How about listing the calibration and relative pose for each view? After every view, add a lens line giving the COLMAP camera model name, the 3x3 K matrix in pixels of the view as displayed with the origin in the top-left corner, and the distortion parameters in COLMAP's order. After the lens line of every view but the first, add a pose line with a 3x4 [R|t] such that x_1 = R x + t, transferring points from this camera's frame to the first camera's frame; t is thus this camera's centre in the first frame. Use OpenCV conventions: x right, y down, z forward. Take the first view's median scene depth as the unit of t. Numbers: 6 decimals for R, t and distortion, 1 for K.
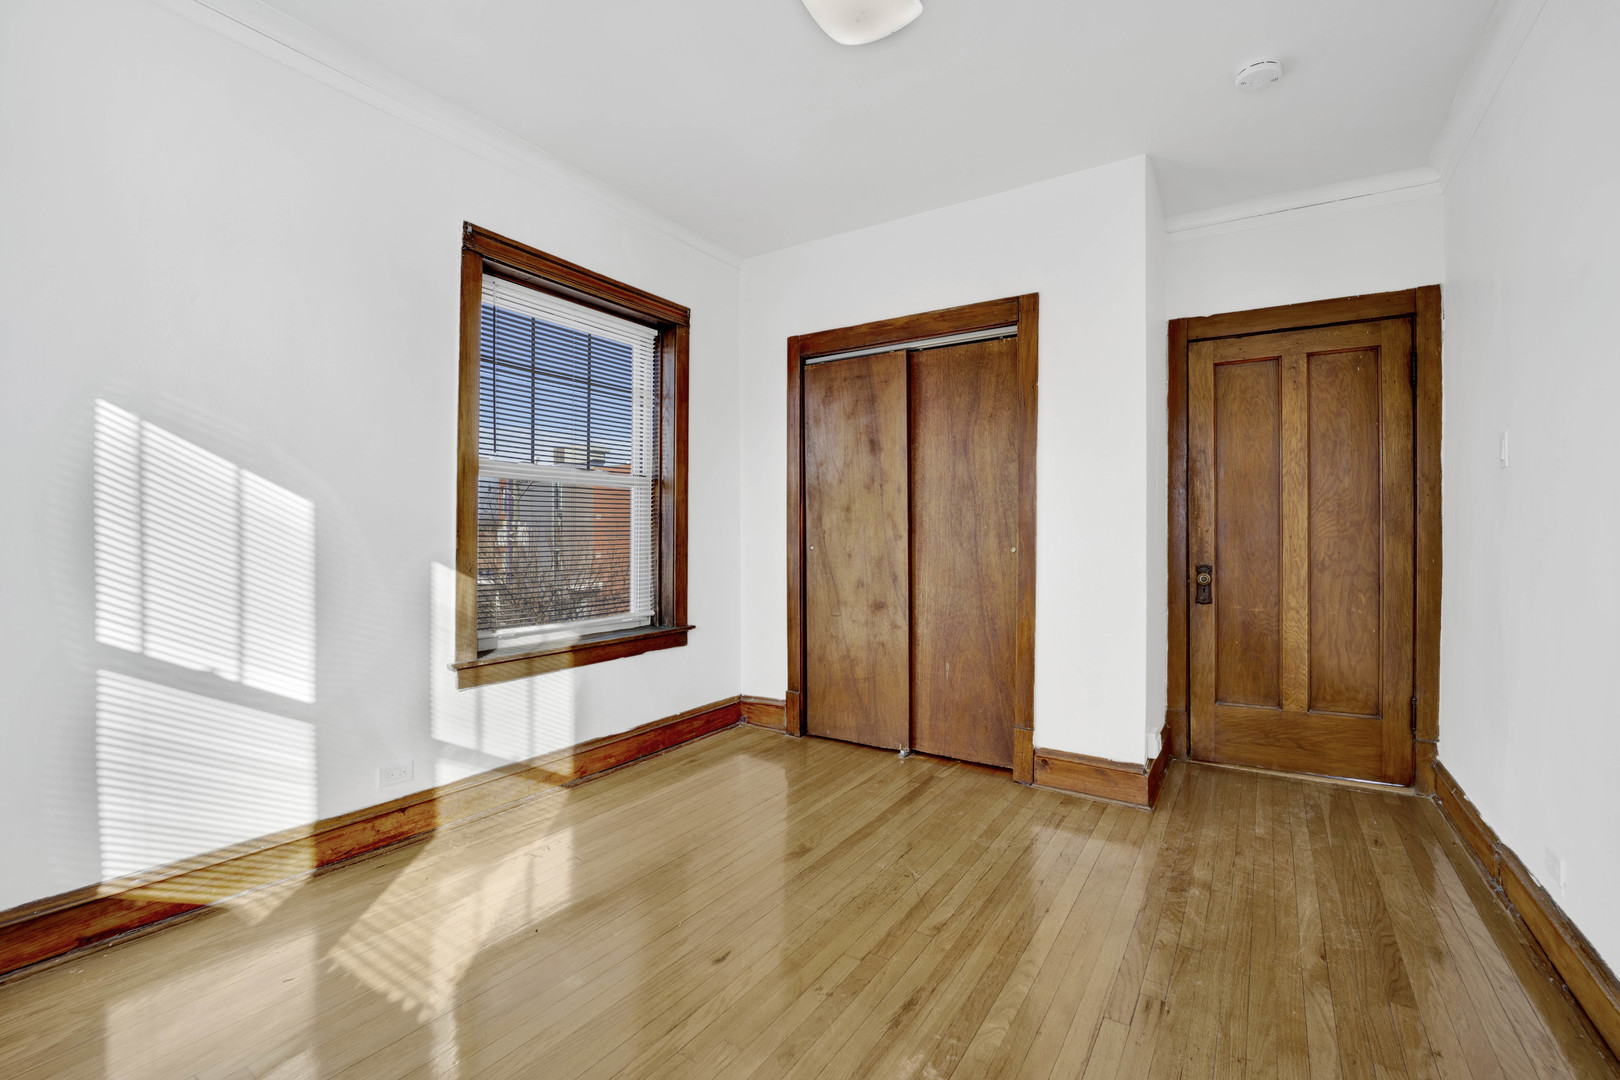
lens RADIAL K [[680.6, 0, 819.2], [0, 680.6, 541.4], [0, 0, 1]] dist [0.010112, -0.000117]
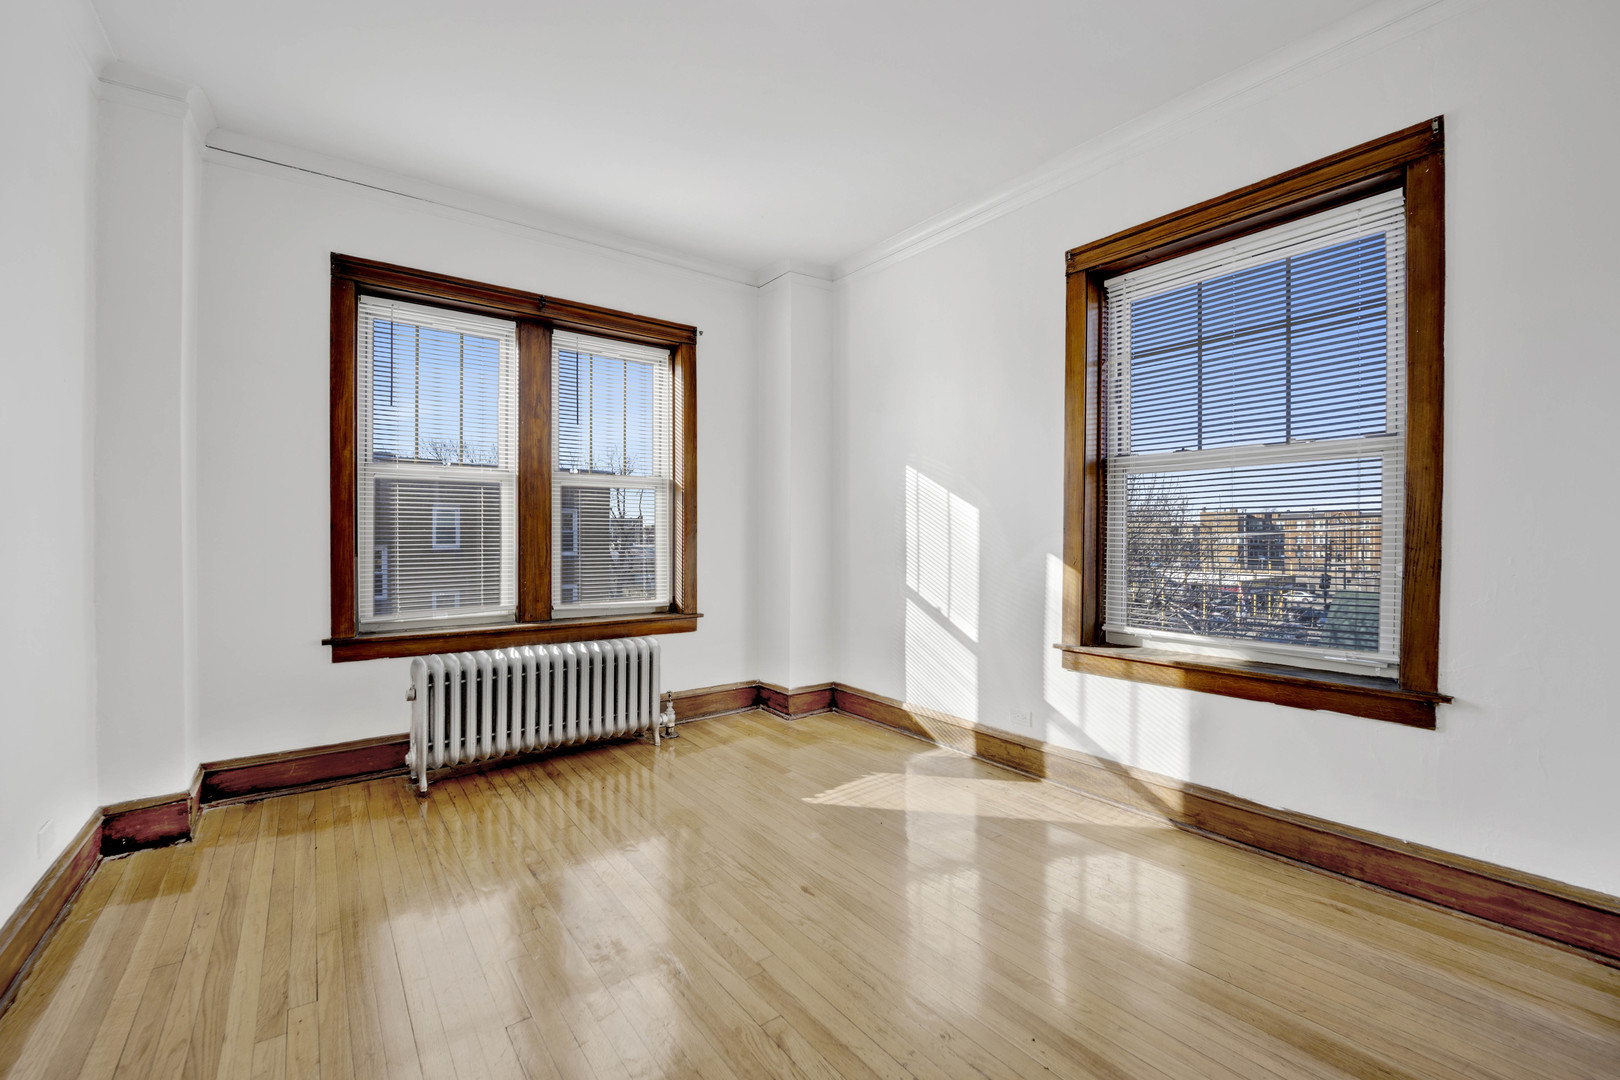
lens RADIAL K [[680.6, 0, 813.3], [0, 680.6, 541.9], [0, 0, 1]] dist [0.010112, -0.000117]
pose [[-0.306125, 0.009444, -0.951944, 0.664538], [-0.011347, 0.999844, 0.013568, -0.002306], [0.951924, 0.014955, -0.305970, 0.937536]]
